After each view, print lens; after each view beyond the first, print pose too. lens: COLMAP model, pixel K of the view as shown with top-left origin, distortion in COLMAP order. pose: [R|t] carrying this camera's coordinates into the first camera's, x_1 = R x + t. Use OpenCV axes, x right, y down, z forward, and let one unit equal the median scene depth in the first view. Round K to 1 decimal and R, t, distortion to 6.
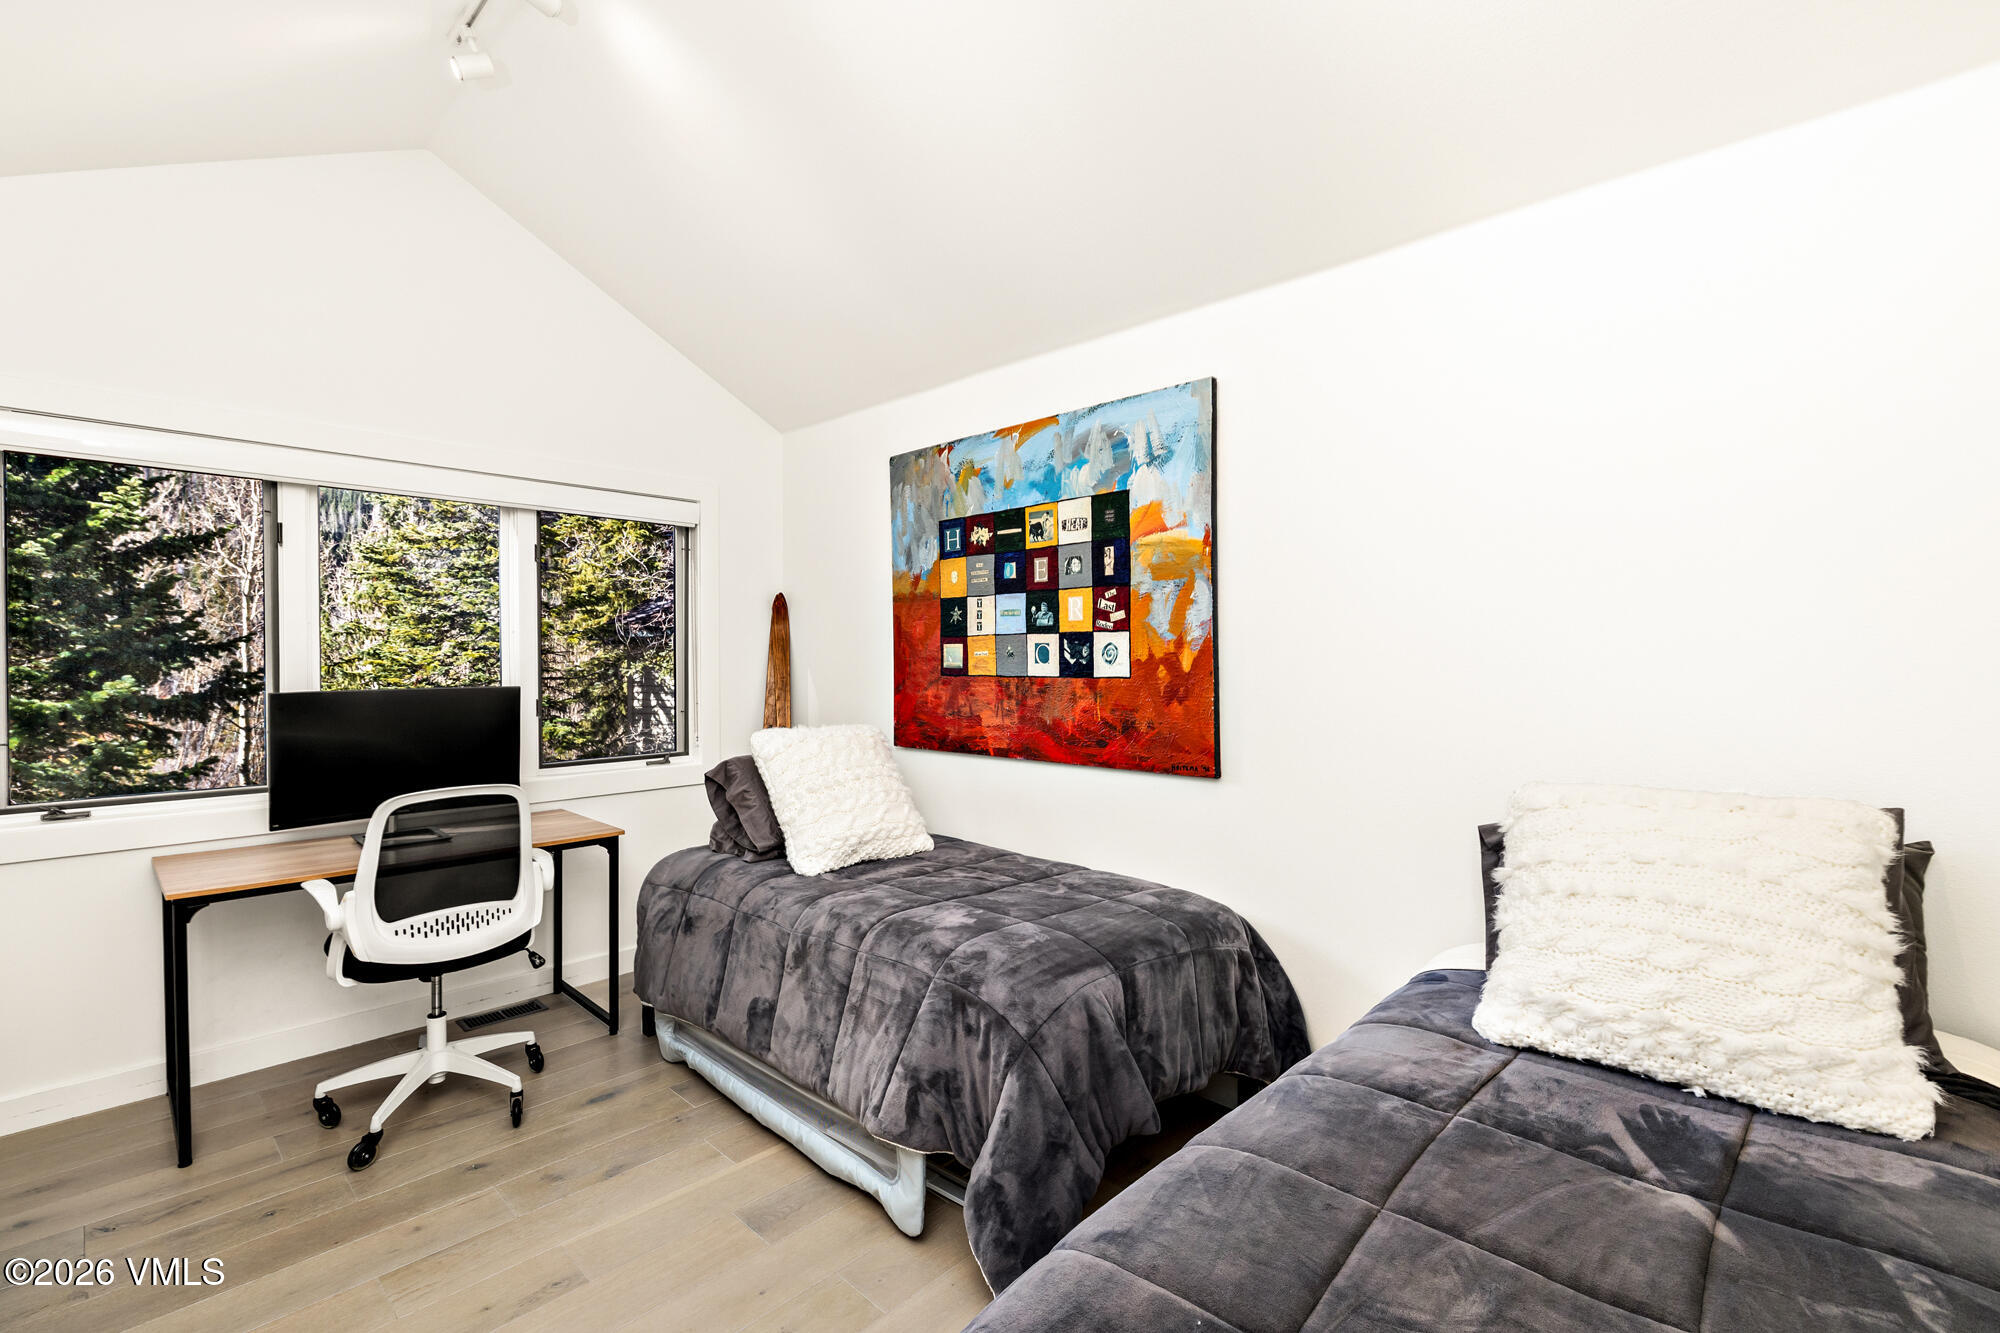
lens RADIAL K [[882.6, 0, 1000.0], [0, 882.6, 666.5], [0, 0, 1]] dist [-0.000224, -0.000062]
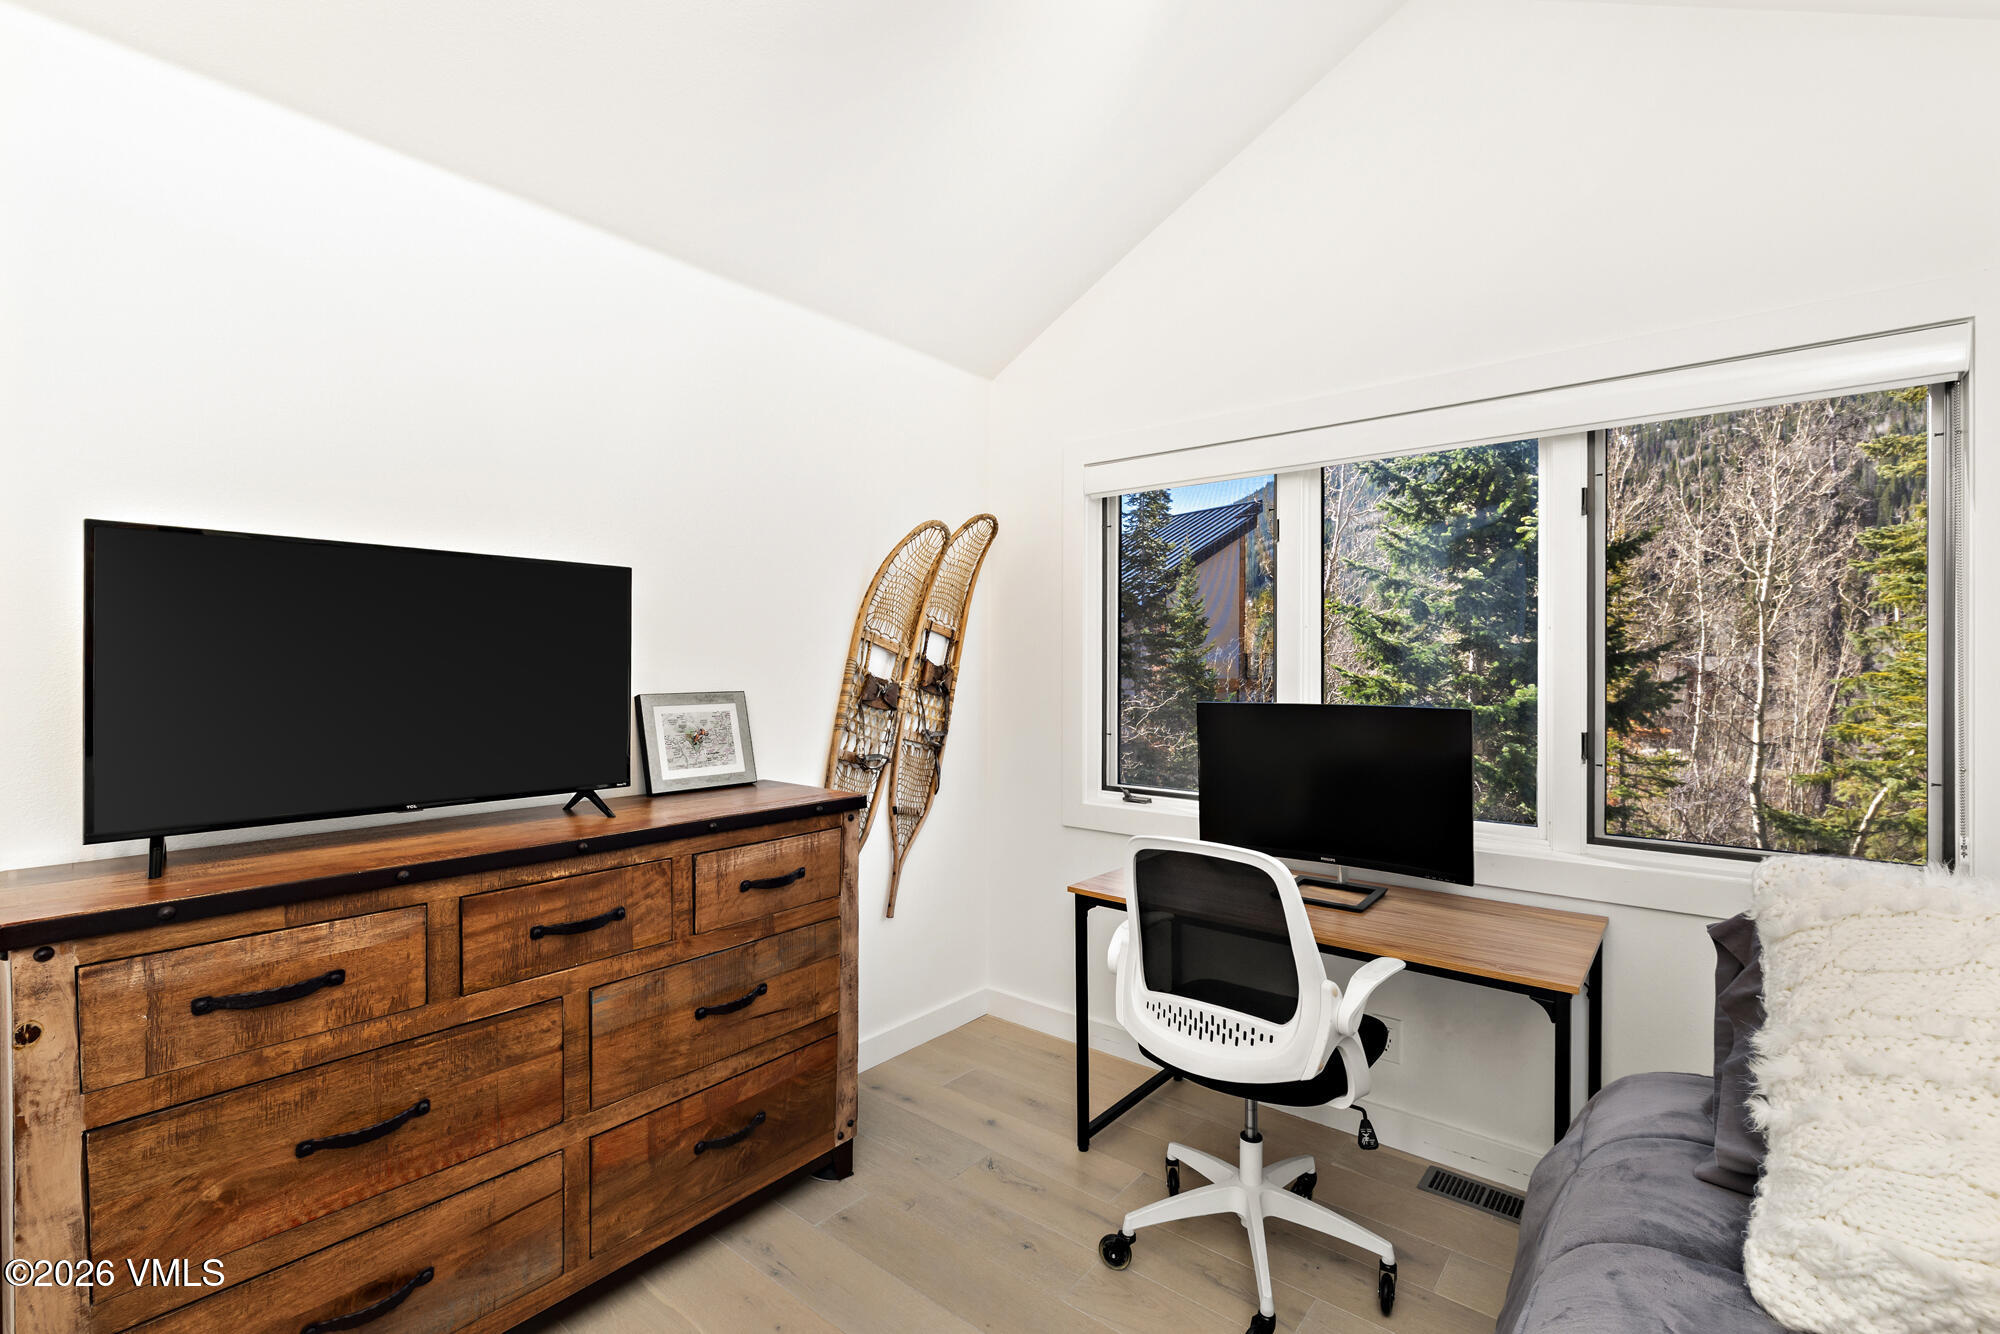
lens RADIAL K [[882.6, 0, 1000.0], [0, 882.6, 667.0], [0, 0, 1]] dist [-0.000224, -0.000062]
pose [[0.070332, 0.002010, -0.997522, 0.075224], [-0.013826, 0.999904, 0.001040, -0.004370], [0.997428, 0.013718, 0.070353, 0.541145]]
